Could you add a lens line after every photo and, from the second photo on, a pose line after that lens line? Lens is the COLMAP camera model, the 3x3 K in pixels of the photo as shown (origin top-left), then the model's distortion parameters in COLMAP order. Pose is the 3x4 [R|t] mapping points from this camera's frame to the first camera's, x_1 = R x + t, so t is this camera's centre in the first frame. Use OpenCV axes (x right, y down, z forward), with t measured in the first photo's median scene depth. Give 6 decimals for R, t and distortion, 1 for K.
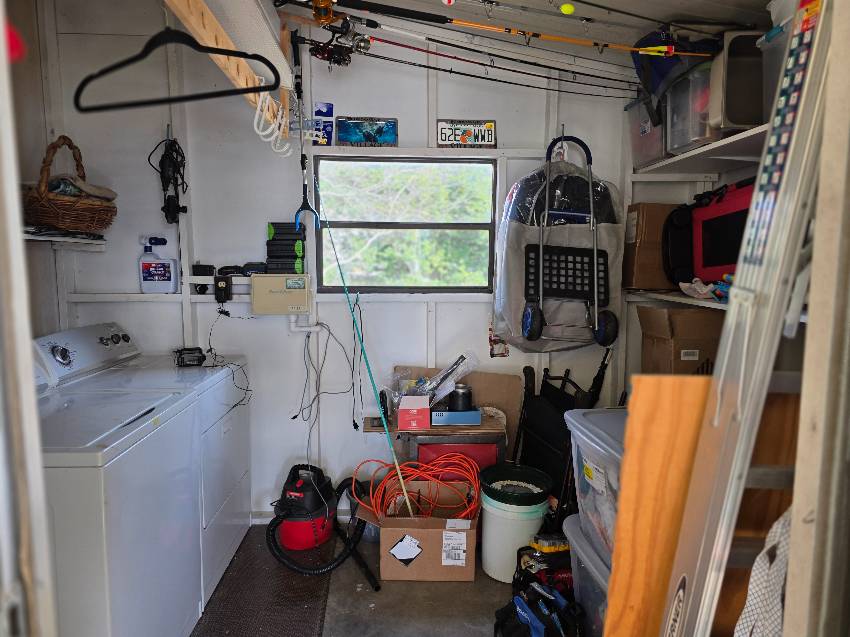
lens RADIAL K [[569.5, 0, 424.7], [0, 569.5, 321.3], [0, 0, 1]] dist [-0.008313, -0.003046]
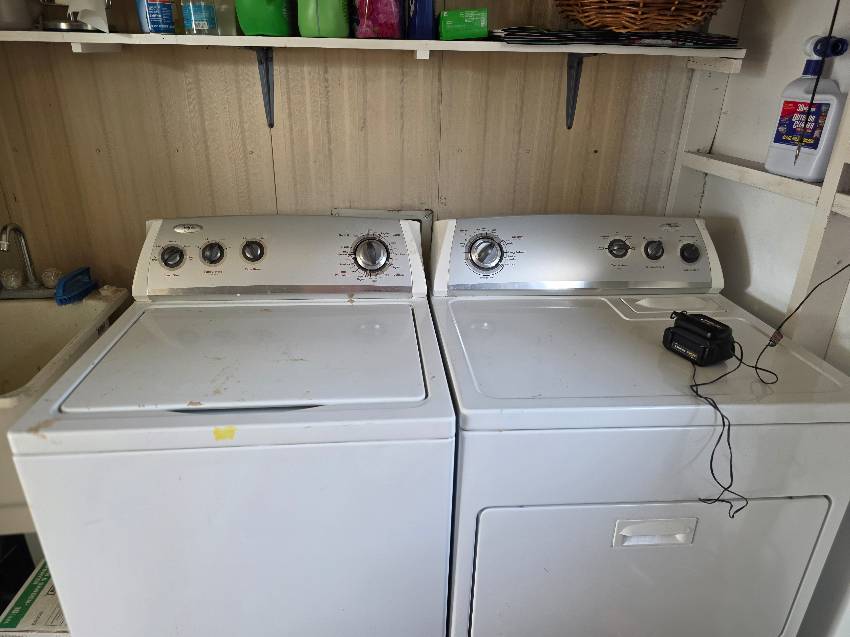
lens RADIAL K [[569.5, 0, 424.7], [0, 569.5, 317.7], [0, 0, 1]] dist [-0.008313, -0.003046]
pose [[0.033532, 0.386868, -0.921525, -0.029989], [-0.124975, 0.916430, 0.380181, -0.080322], [0.991593, 0.102419, 0.079078, 0.698250]]
